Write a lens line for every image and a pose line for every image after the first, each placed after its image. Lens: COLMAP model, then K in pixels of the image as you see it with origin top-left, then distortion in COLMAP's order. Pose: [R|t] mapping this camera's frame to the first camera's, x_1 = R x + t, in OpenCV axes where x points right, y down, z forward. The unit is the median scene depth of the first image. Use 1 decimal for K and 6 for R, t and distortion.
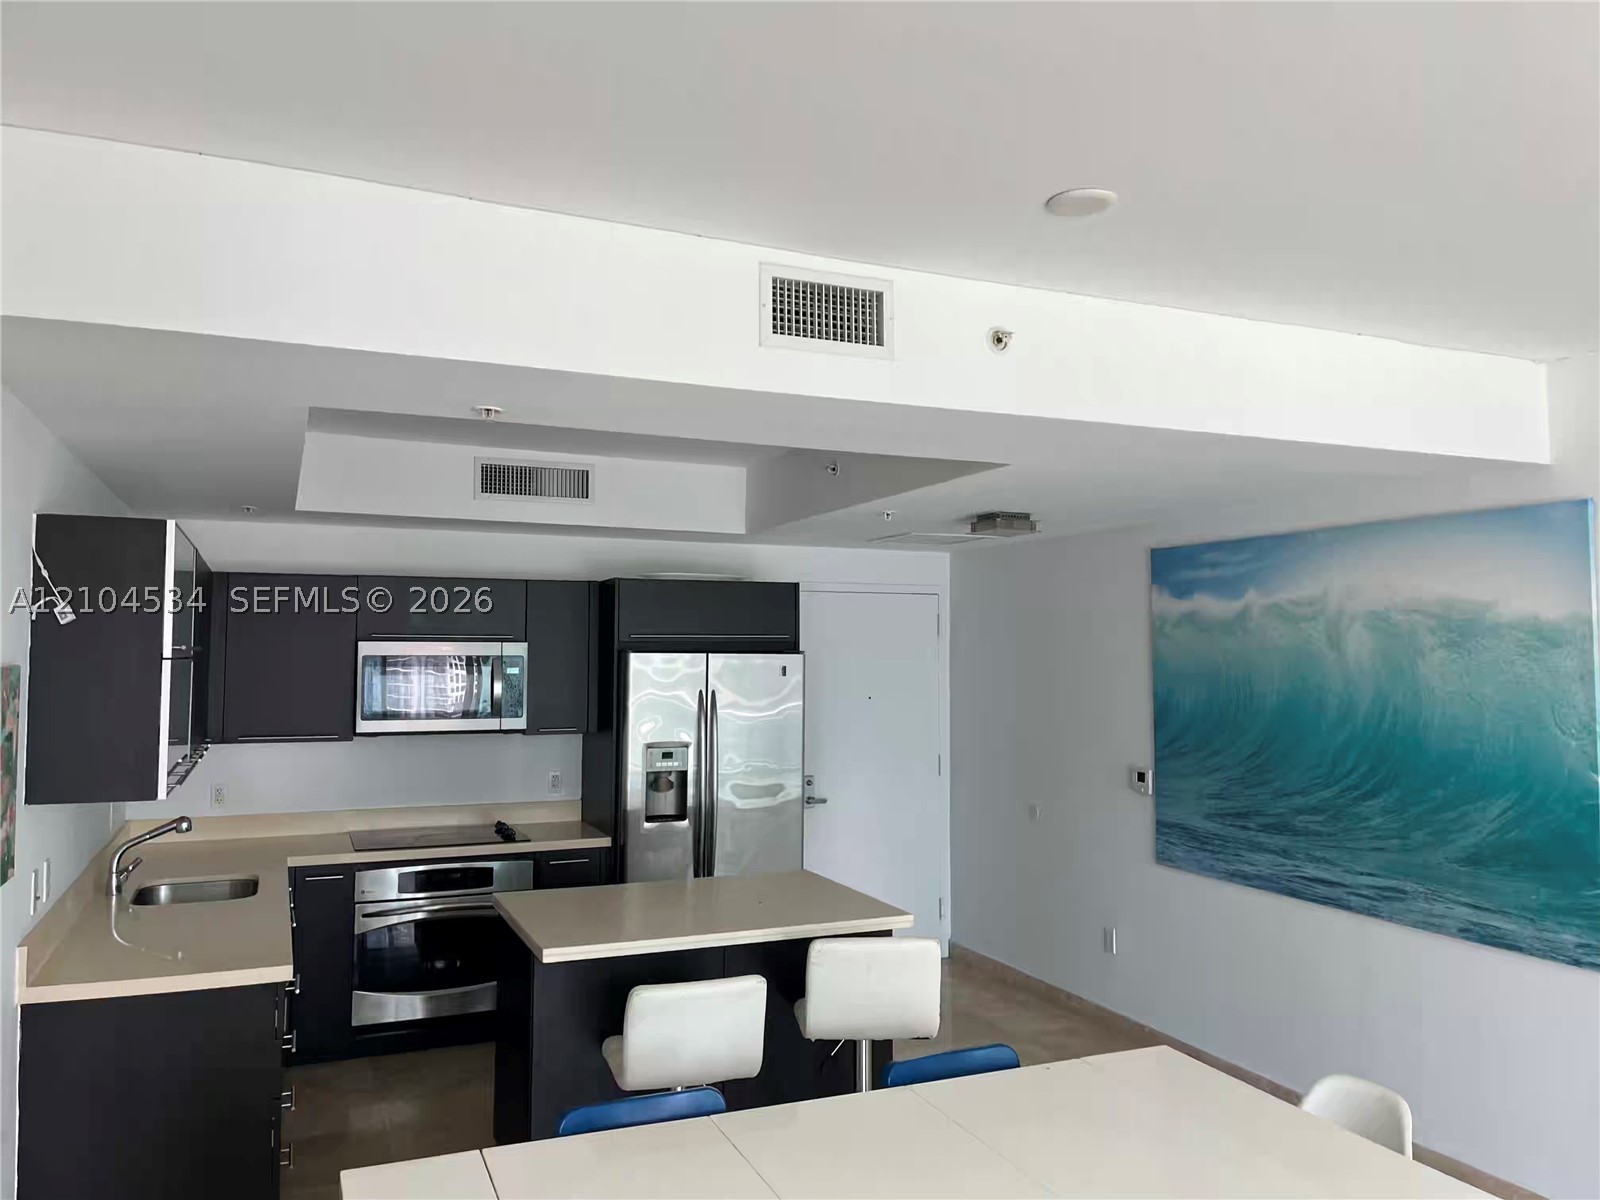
lens RADIAL K [[1218.0, 0, 799.2], [0, 1218.0, 596.5], [0, 0, 1]] dist [0.073307, -0.093645]
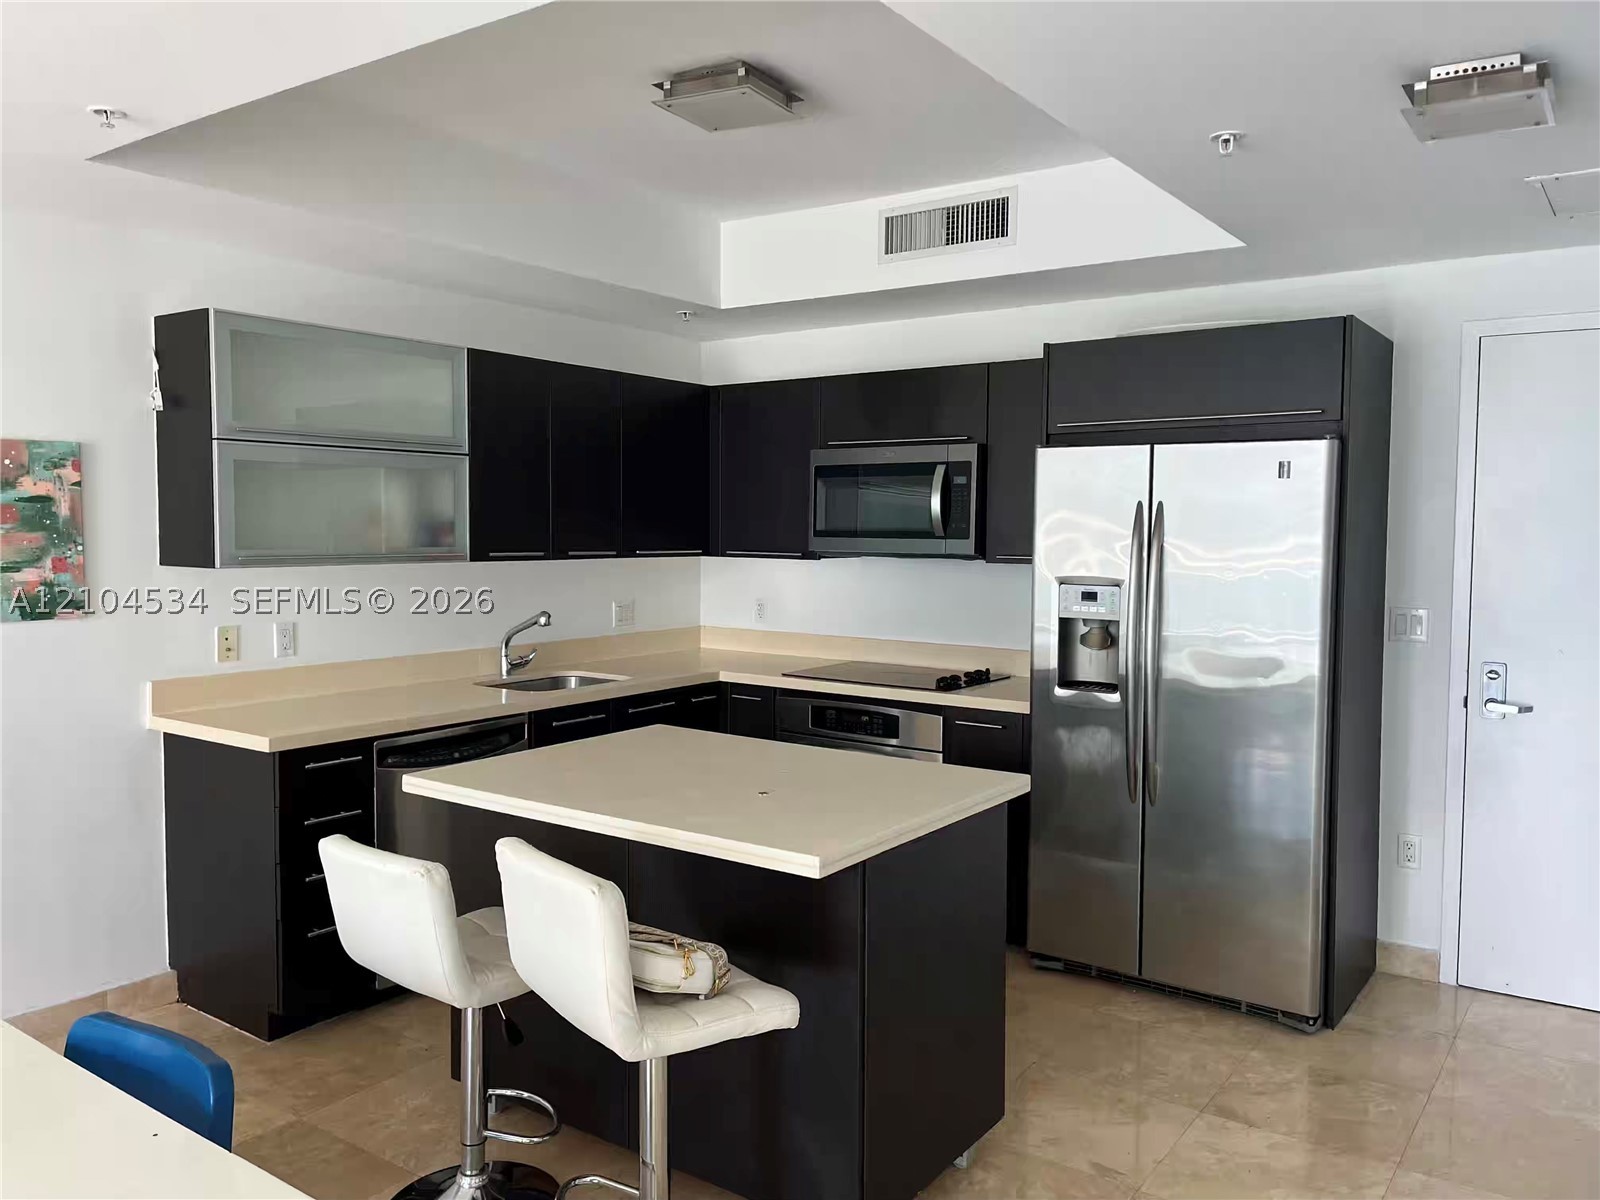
lens RADIAL K [[1218.0, 0, 801.8], [0, 1218.0, 593.1], [0, 0, 1]] dist [0.073307, -0.093645]
pose [[0.521945, 0.049770, -0.851526, 0.395023], [0.035177, 0.996191, 0.079787, 0.067875], [0.852254, -0.071599, 0.518206, 0.506493]]
